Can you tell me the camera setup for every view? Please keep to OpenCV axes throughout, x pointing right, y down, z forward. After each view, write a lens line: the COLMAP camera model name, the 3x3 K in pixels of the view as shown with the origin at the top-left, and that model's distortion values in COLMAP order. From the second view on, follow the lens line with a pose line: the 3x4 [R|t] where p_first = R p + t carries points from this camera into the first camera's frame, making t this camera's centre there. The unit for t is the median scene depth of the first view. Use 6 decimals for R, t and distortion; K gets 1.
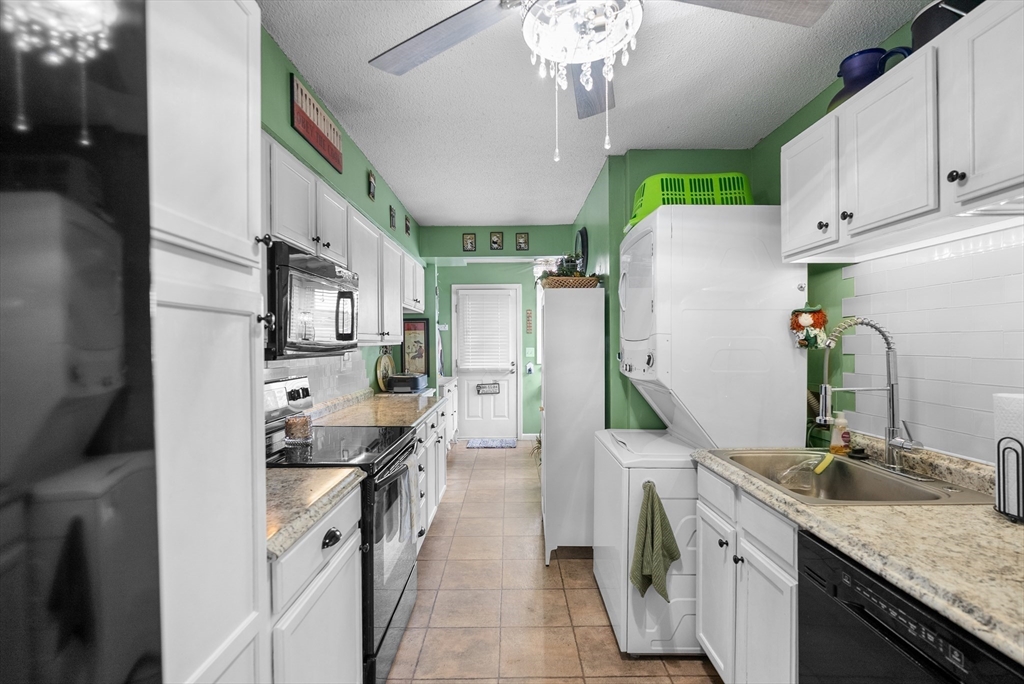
lens RADIAL K [[457.6, 0, 511.0], [0, 457.6, 336.0], [0, 0, 1]] dist [-0.004946, -0.000108]
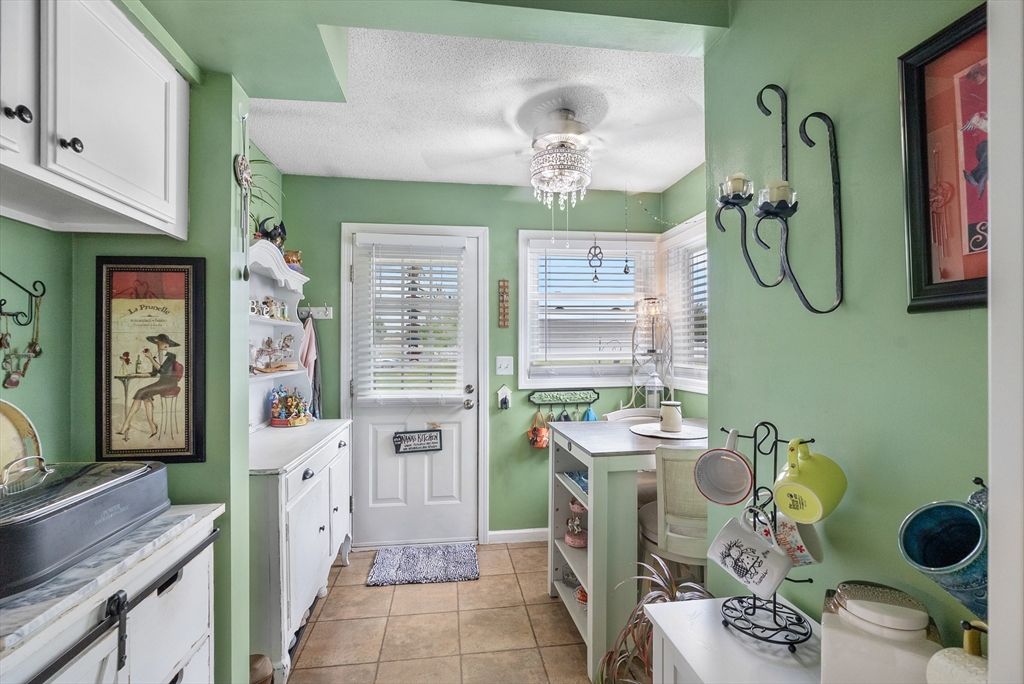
lens RADIAL K [[462.2, 0, 509.1], [0, 462.2, 344.2], [0, 0, 1]] dist [-0.004907, 0.000447]
pose [[0.991123, 0.007437, 0.132739, -0.031812], [-0.008235, 0.999951, 0.005469, 0.014690], [-0.132692, -0.006514, 0.991136, 0.790008]]
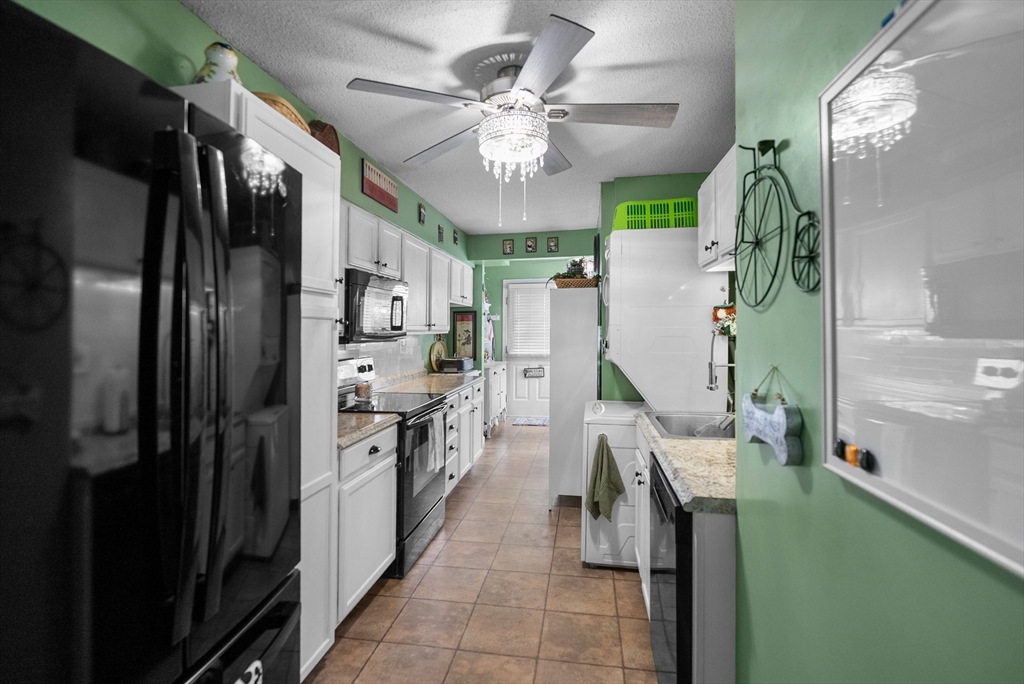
lens RADIAL K [[463.5, 0, 512.8], [0, 463.5, 314.5], [0, 0, 1]] dist [-0.004309, 0.000041]
pose [[0.987017, 0.011744, -0.160188, 0.123188], [-0.014804, 0.999730, -0.017925, -0.011126], [0.159934, 0.020063, 0.986924, -0.201284]]
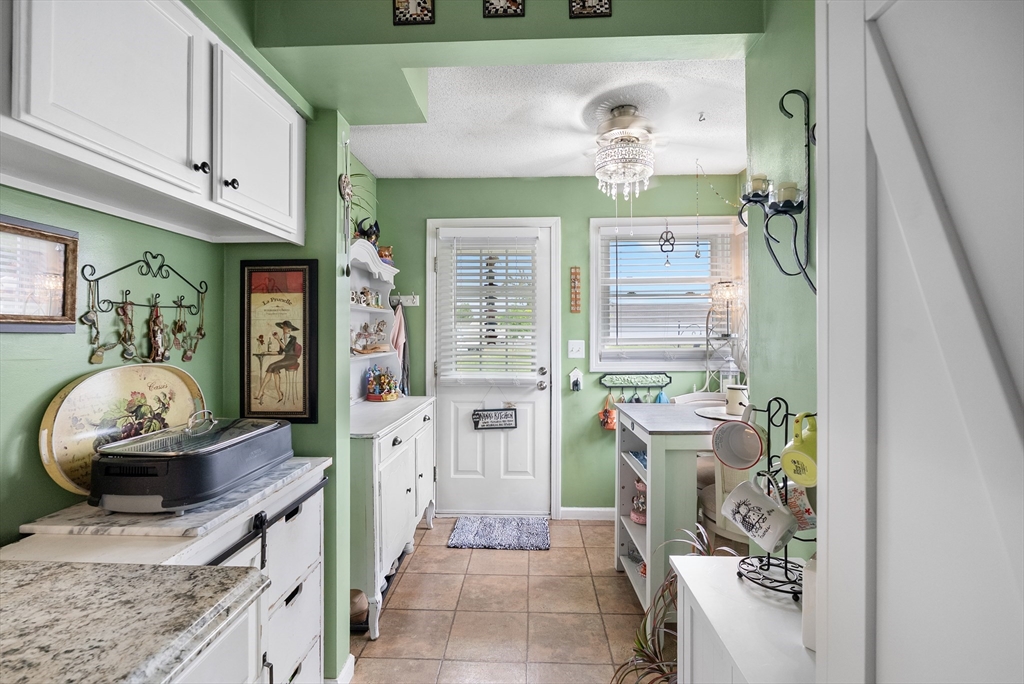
lens RADIAL K [[467.4, 0, 512.5], [0, 467.4, 326.5], [0, 0, 1]] dist [-0.002301, -0.000111]
pose [[0.999057, 0.005997, -0.042995, -0.012265], [-0.005918, 0.999981, 0.001958, 0.014503], [0.043006, -0.001702, 0.999073, 0.737534]]
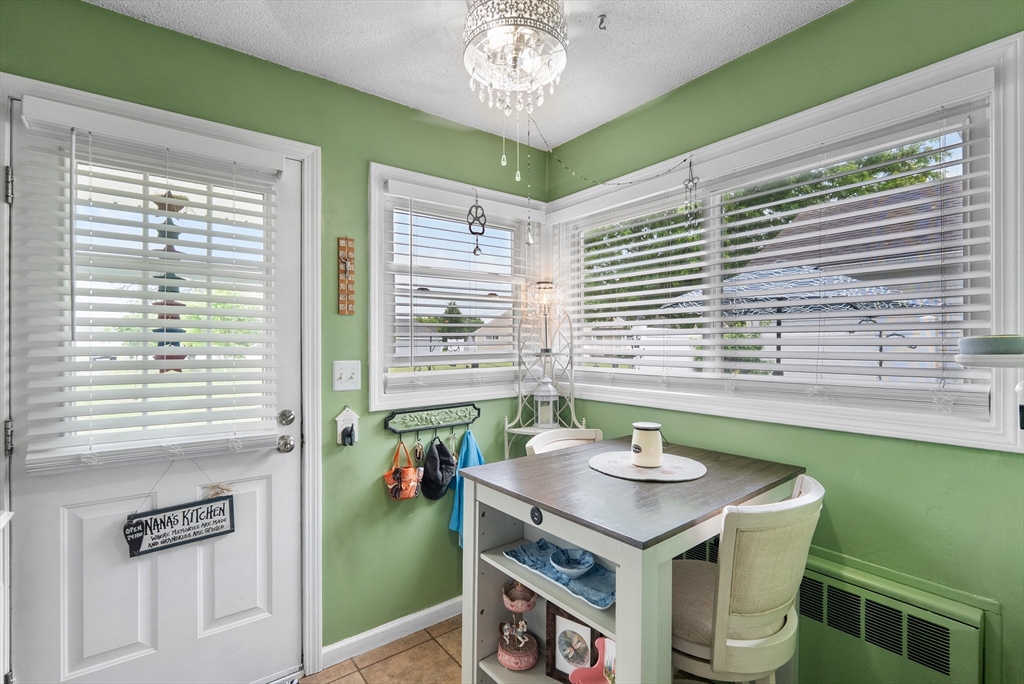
lens RADIAL K [[470.1, 0, 511.5], [0, 470.1, 344.9], [0, 0, 1]] dist [-0.007580, 0.000136]
pose [[0.796624, 0.005345, 0.604452, -0.097433], [-0.012945, 0.999882, 0.008219, 0.016811], [-0.604337, -0.014372, 0.796599, 1.069161]]
